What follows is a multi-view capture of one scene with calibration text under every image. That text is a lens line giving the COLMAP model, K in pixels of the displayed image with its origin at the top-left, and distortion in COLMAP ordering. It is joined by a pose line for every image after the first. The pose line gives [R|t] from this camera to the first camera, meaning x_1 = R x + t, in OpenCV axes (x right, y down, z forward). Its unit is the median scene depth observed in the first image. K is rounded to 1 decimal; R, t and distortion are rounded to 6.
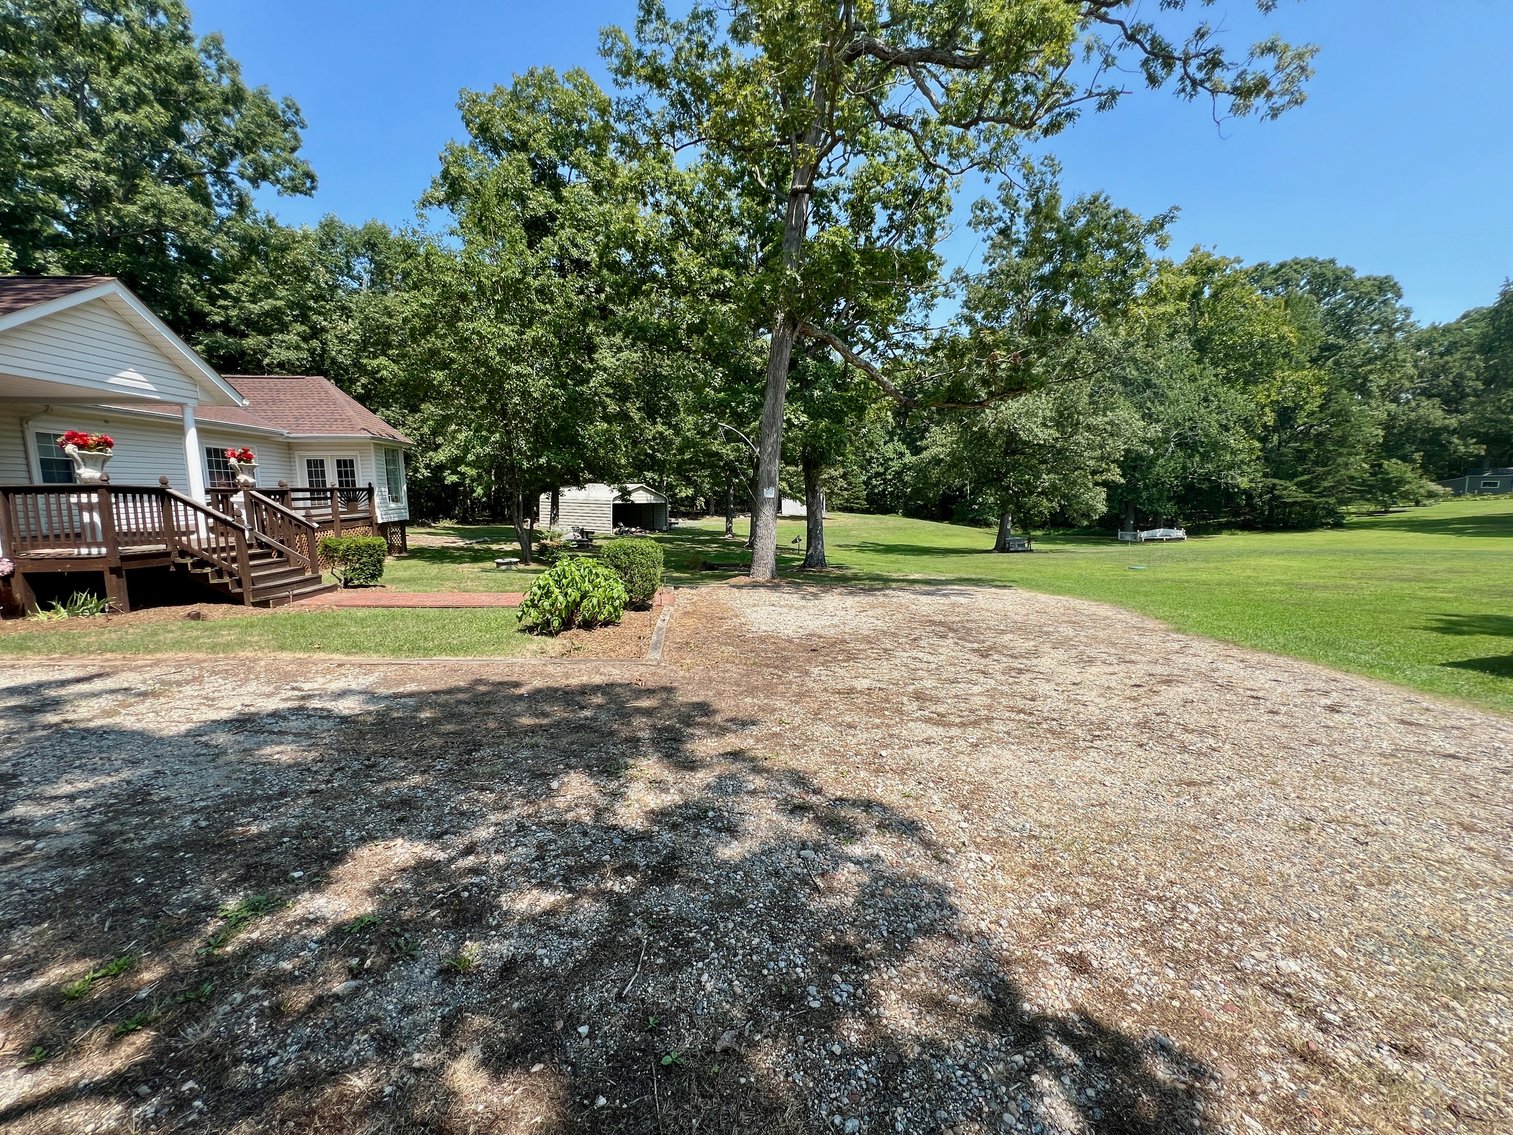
lens RADIAL K [[614.5, 0, 756.4], [0, 614.5, 563.3], [0, 0, 1]] dist [-0.001744, 0.001106]
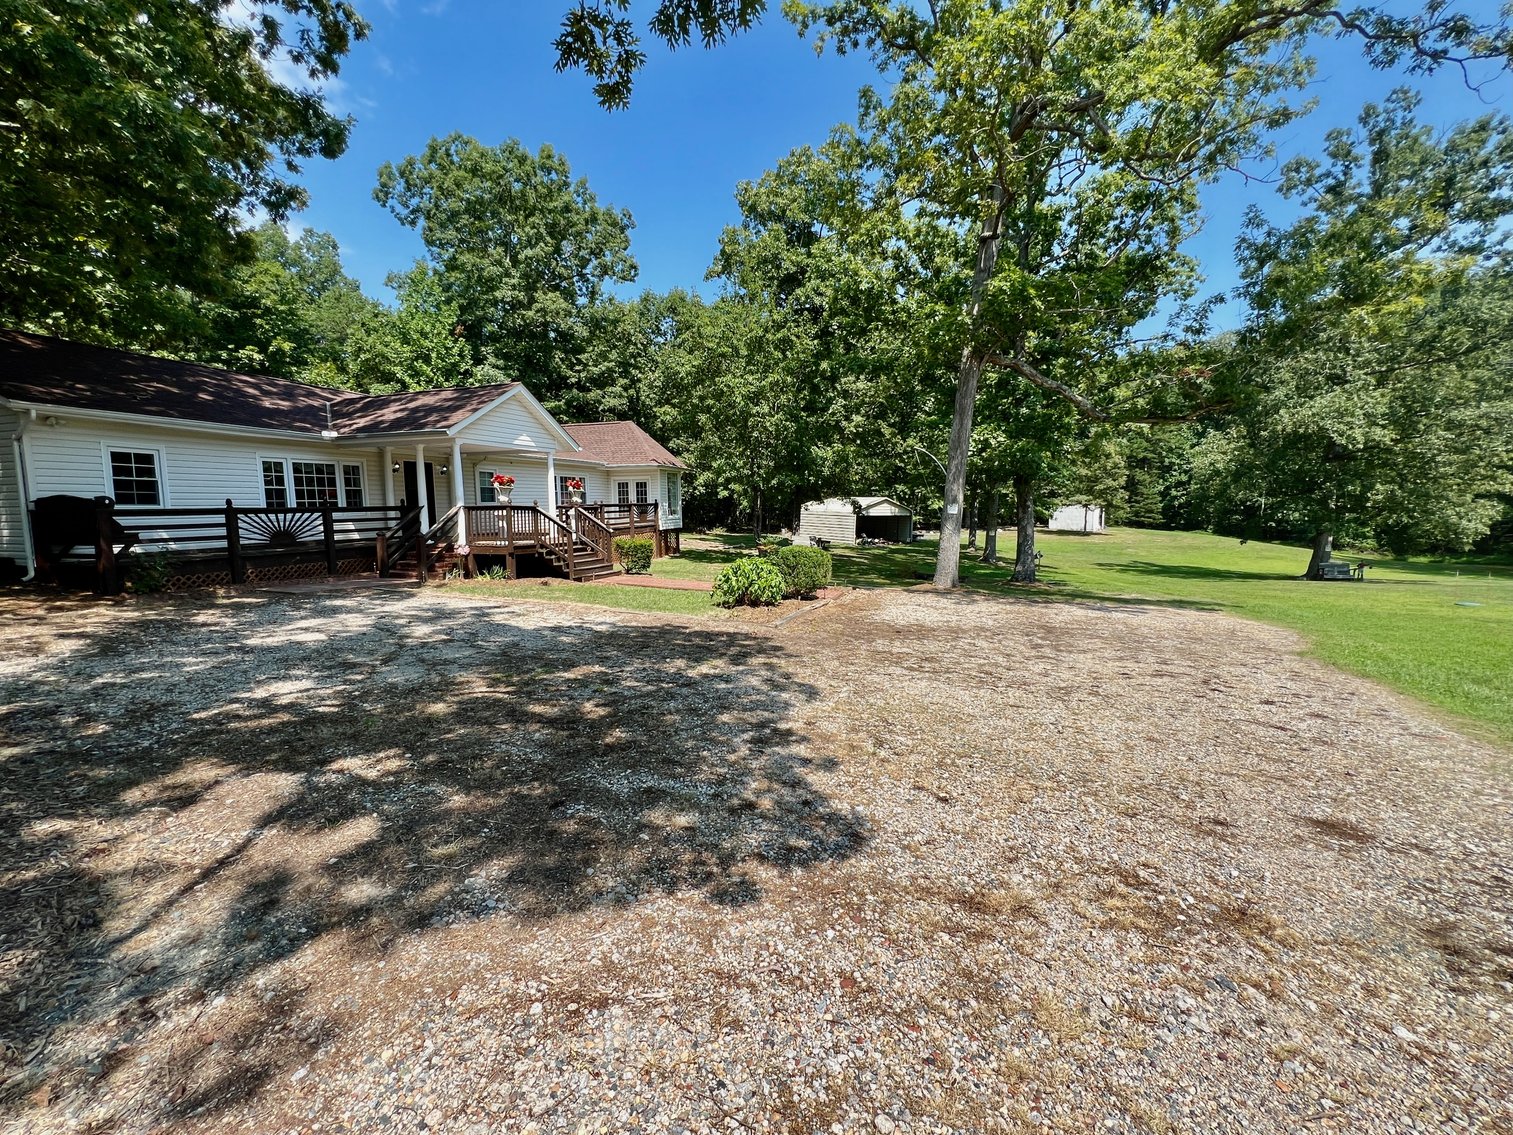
lens RADIAL K [[614.5, 0, 755.8], [0, 614.5, 570.3], [0, 0, 1]] dist [-0.001744, 0.001106]
pose [[0.909410, 0.045772, -0.413374, 0.121969], [-0.048461, 0.998817, 0.003985, 0.006272], [0.413067, 0.016409, 0.910553, -0.118455]]
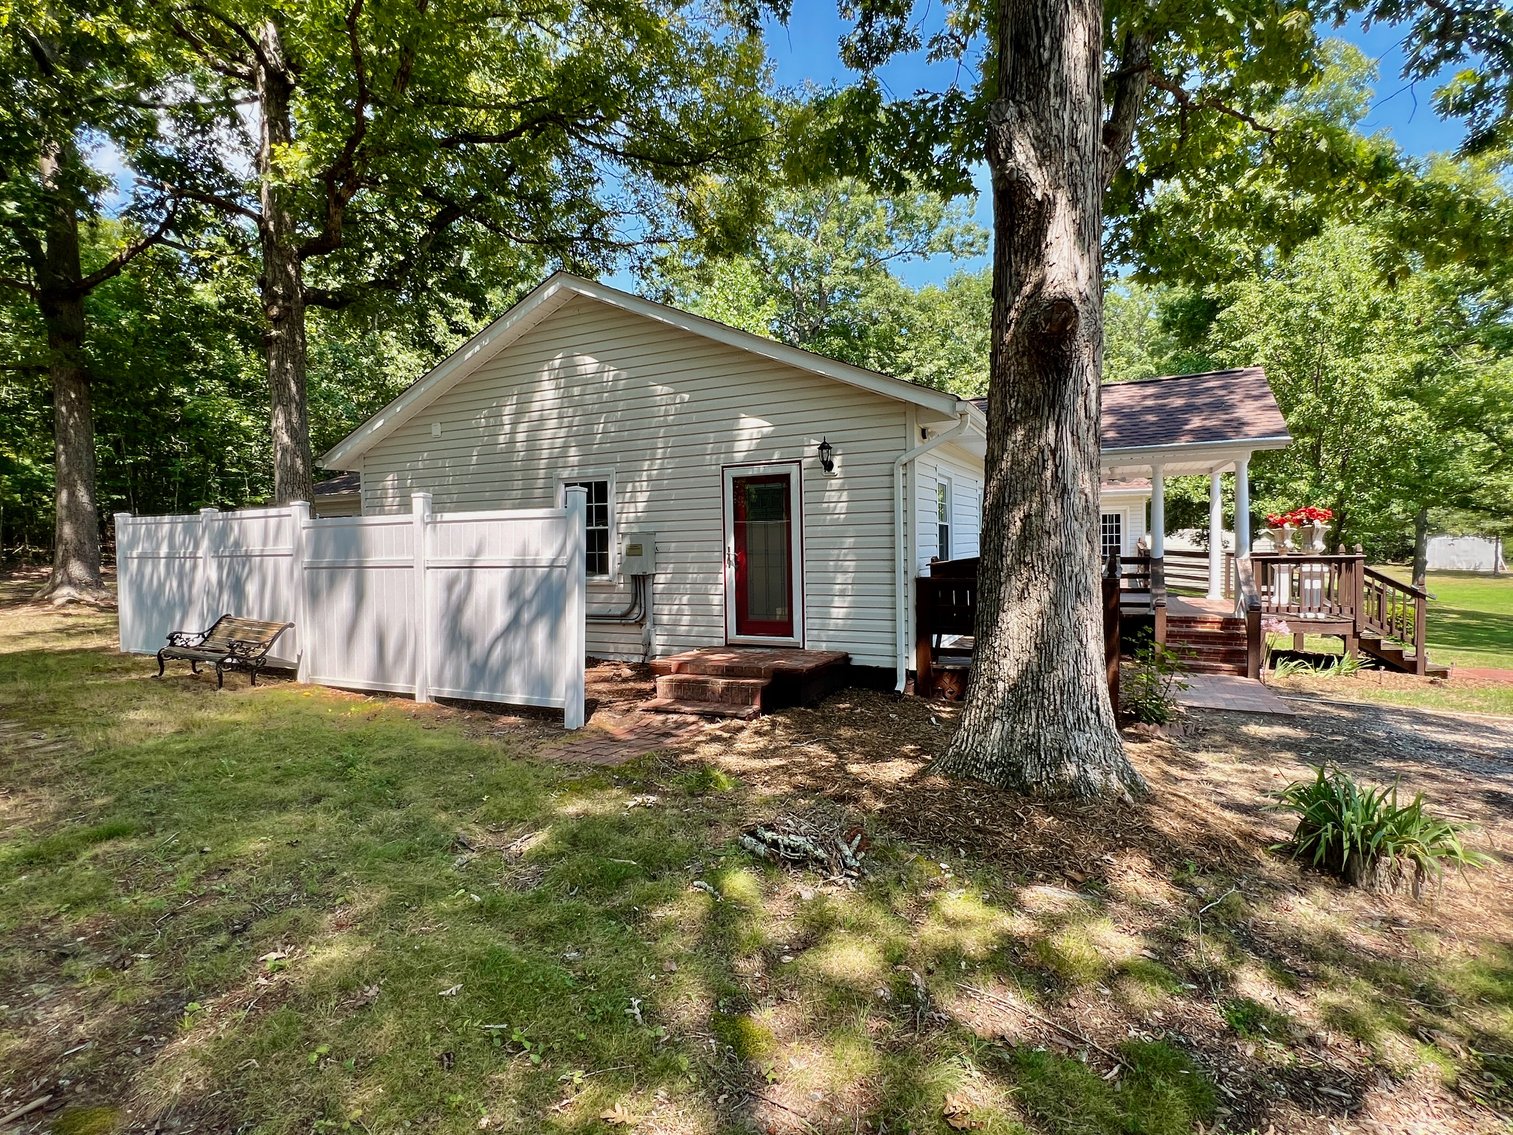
lens RADIAL K [[746.0, 0, 753.2], [0, 746.0, 569.7], [0, 0, 1]] dist [0.006734, 0.000700]
pose [[0.842874, 0.010481, -0.538009, -0.490464], [-0.048860, 0.997171, -0.057120, 0.009648], [0.535888, 0.074432, 0.841002, -0.268415]]
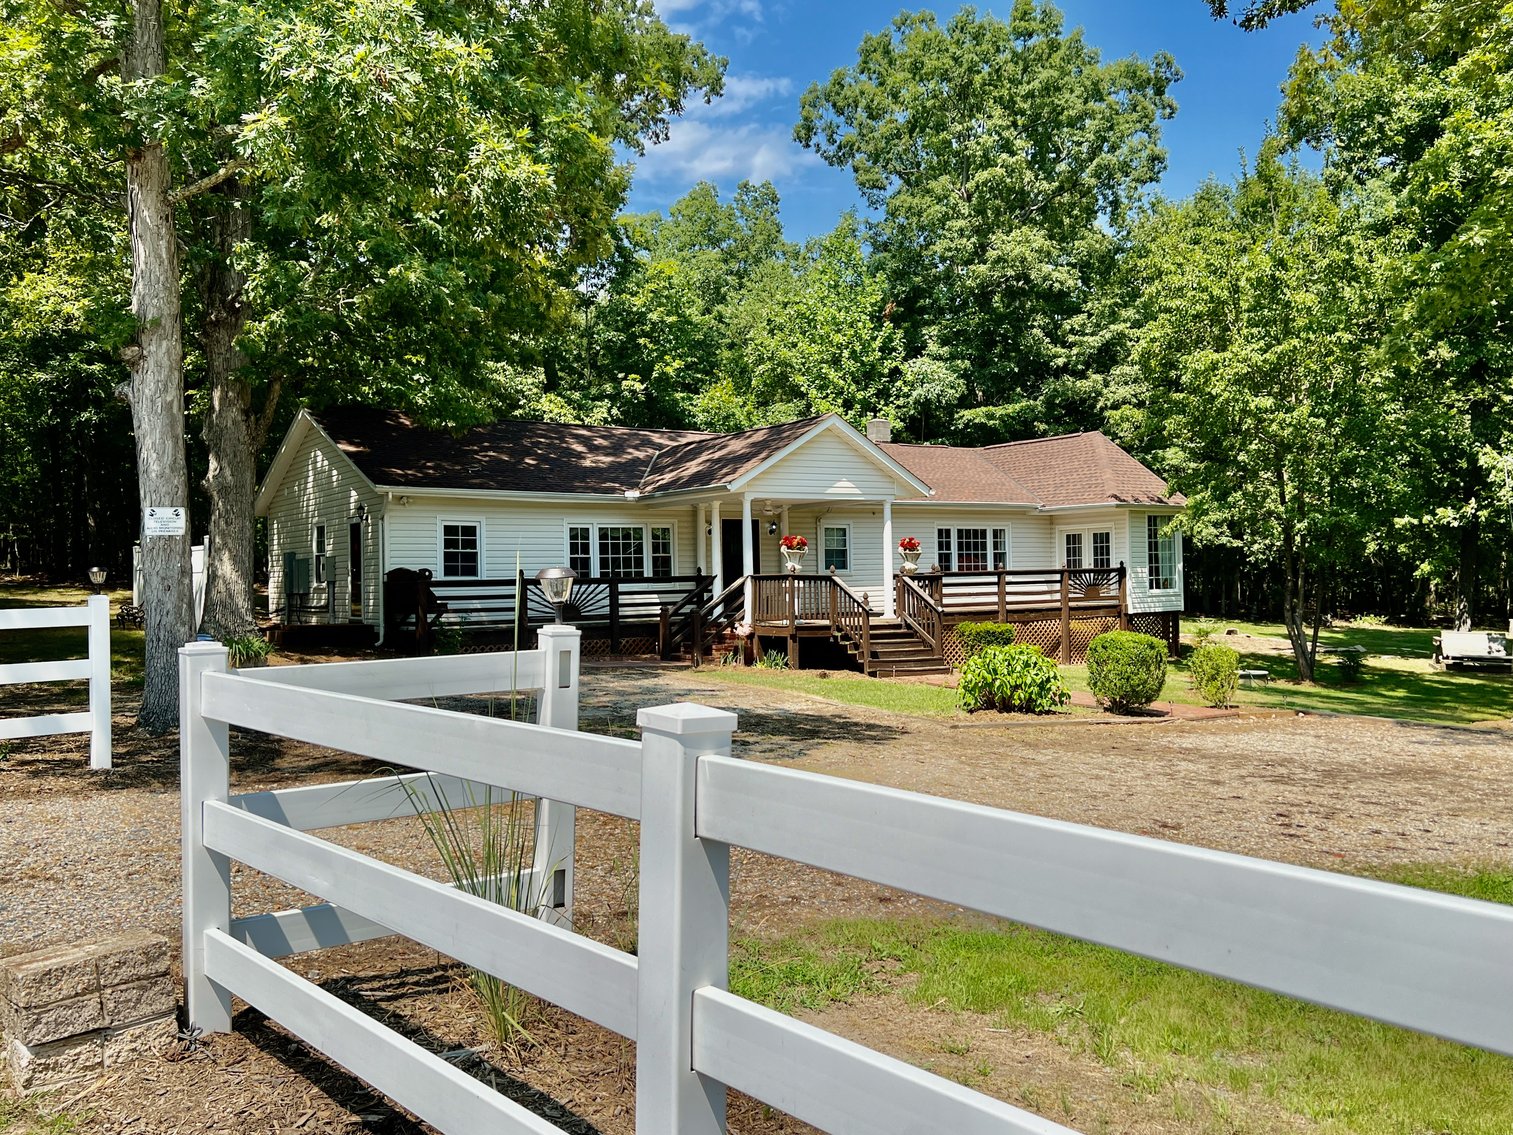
lens RADIAL K [[1248.7, 0, 770.5], [0, 1248.7, 571.5], [0, 0, 1]] dist [0.065514, -0.073424]
pose [[0.484120, -0.004882, -0.874988, 0.529285], [-0.090534, 0.994338, -0.055639, 0.010150], [0.870305, 0.106152, 0.480937, -0.150911]]
